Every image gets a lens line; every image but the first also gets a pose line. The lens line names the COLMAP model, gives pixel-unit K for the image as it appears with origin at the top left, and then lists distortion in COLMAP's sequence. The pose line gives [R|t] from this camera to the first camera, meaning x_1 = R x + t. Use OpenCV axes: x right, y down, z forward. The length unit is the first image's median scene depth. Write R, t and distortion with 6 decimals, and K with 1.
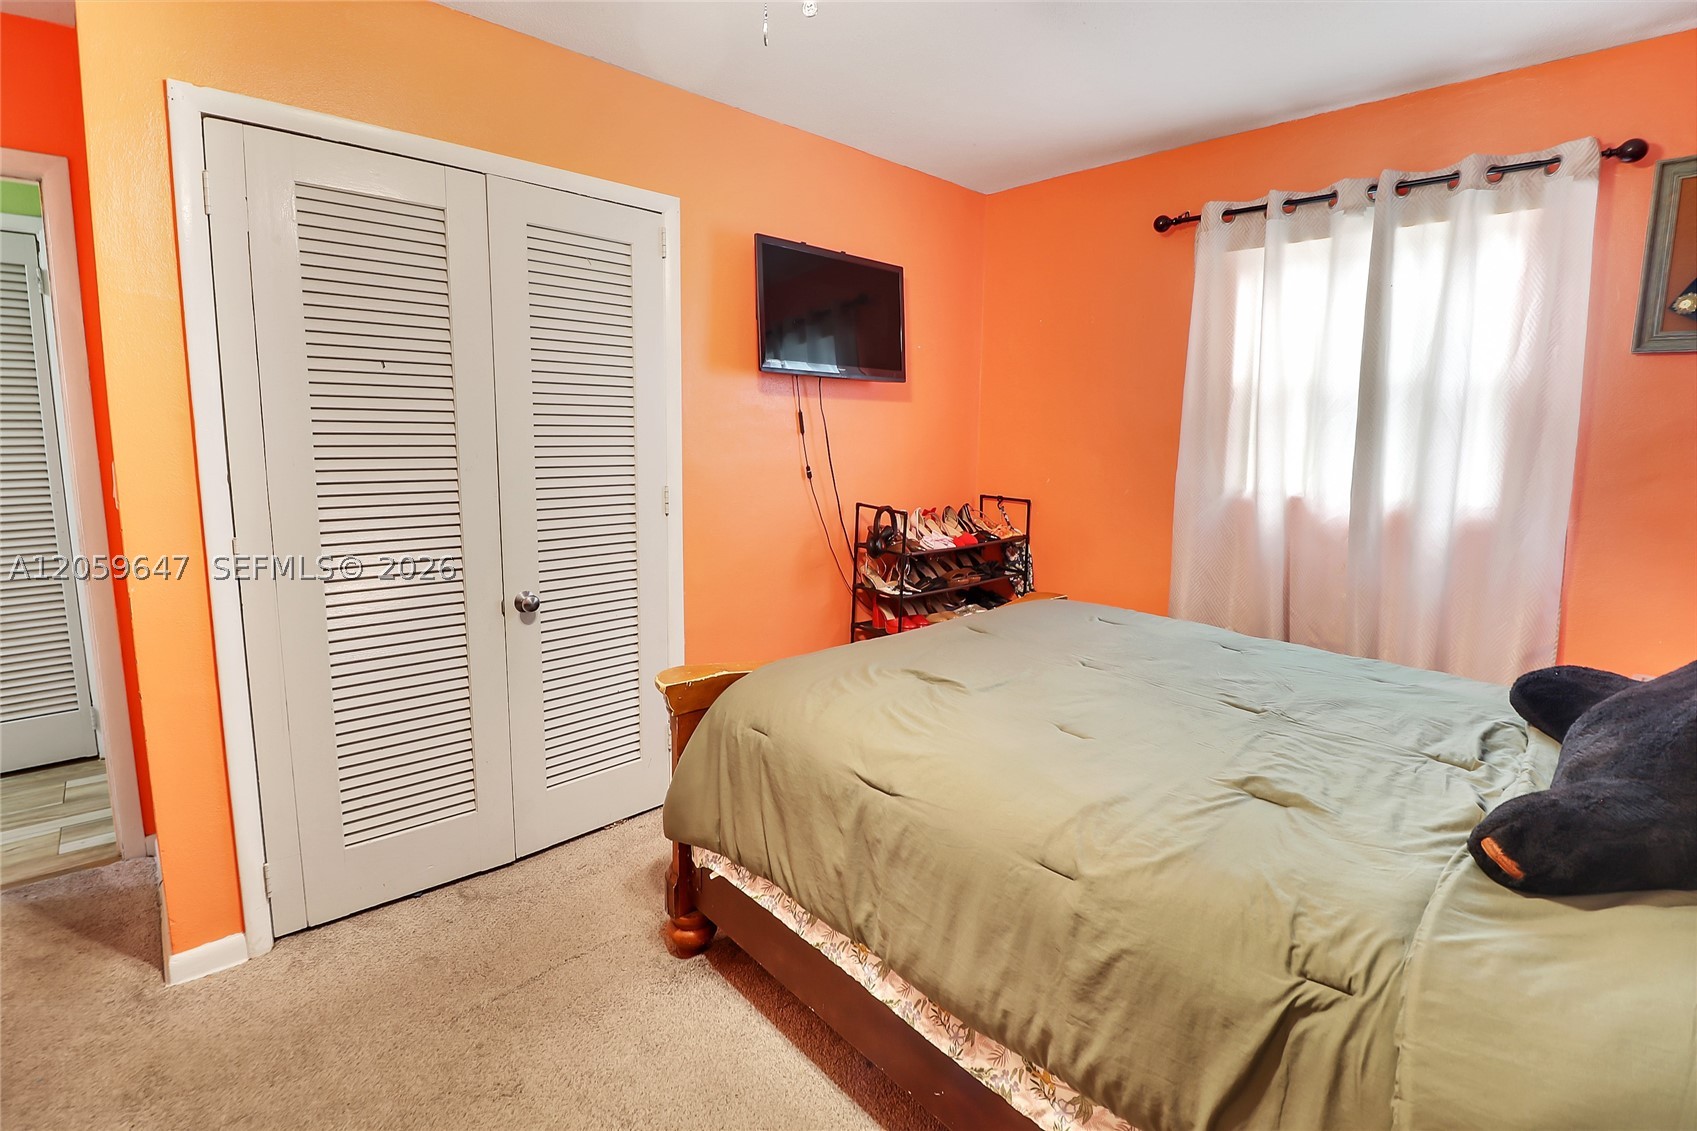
lens RADIAL K [[787.8, 0, 847.5], [0, 787.8, 539.1], [0, 0, 1]] dist [-0.001429, -0.012453]
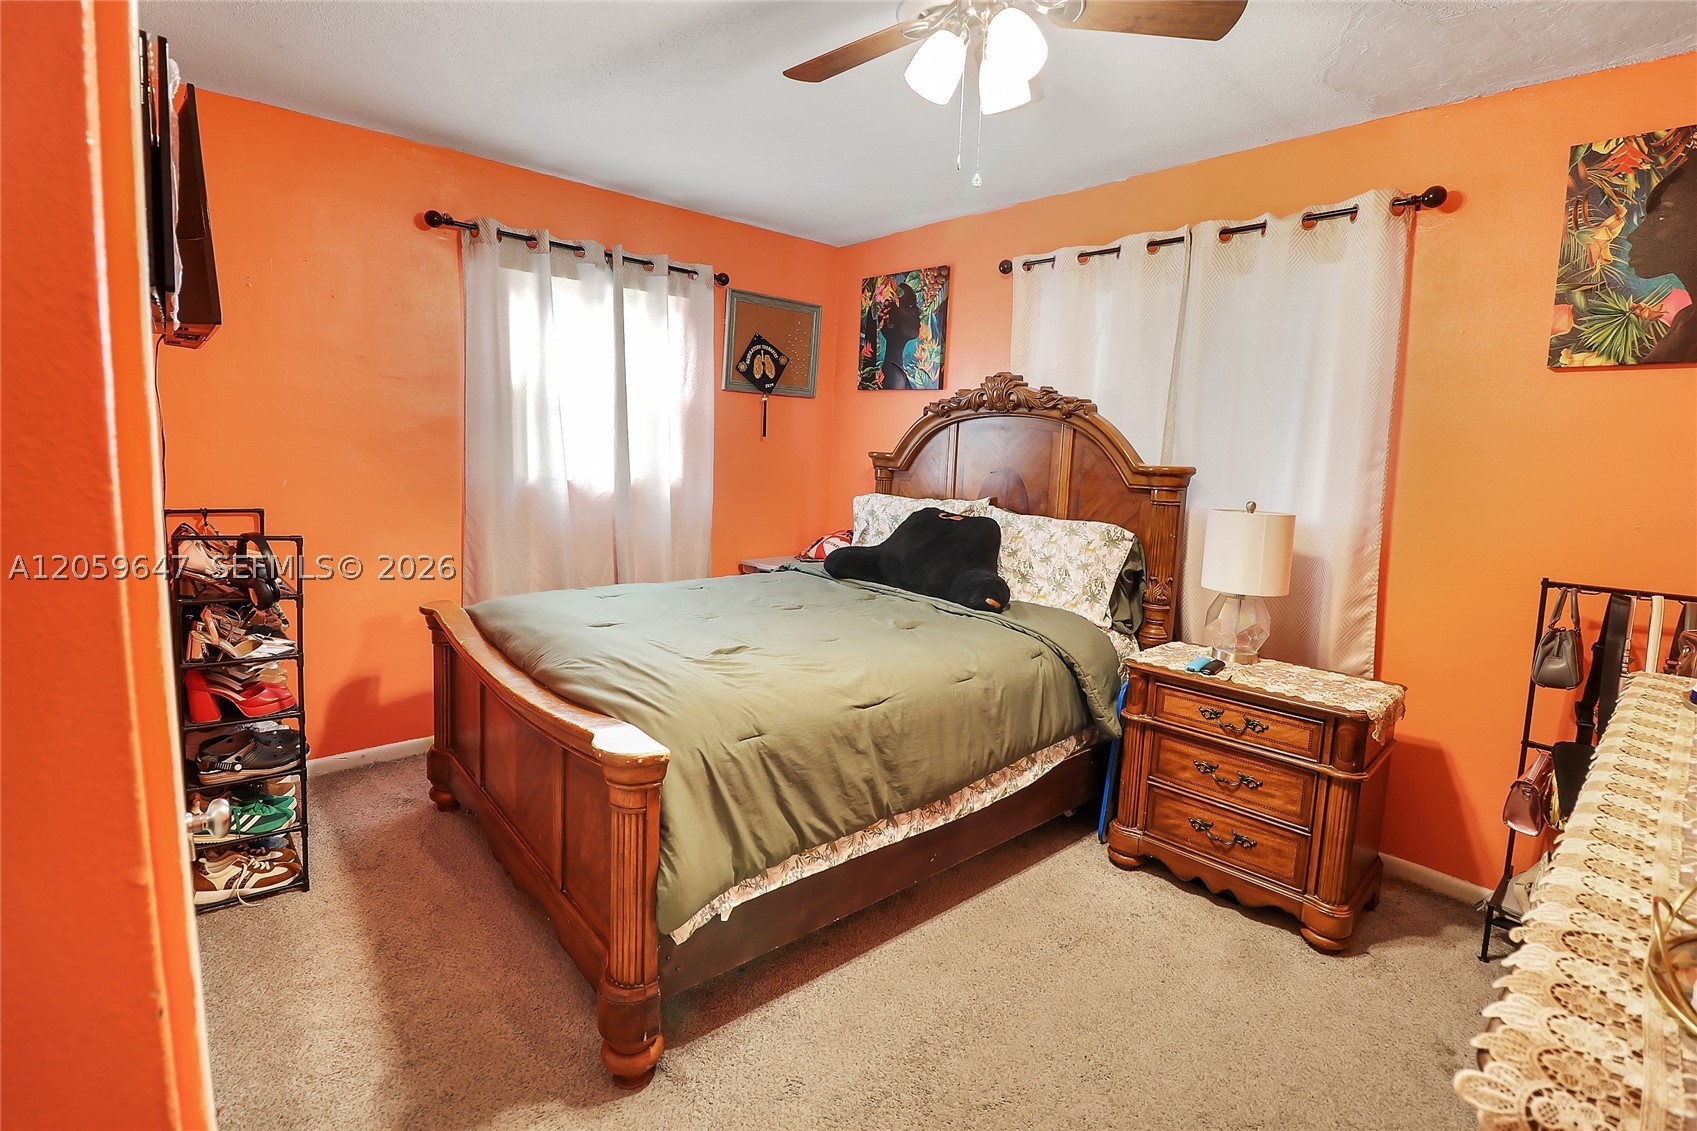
lens RADIAL K [[787.8, 0, 847.5], [0, 787.8, 539.1], [0, 0, 1]] dist [-0.001429, -0.012453]
pose [[0.025492, -0.133429, 0.990730, -0.806064], [0.104676, 0.985961, 0.130093, -0.092825], [-0.994180, 0.100389, 0.039101, 0.607401]]
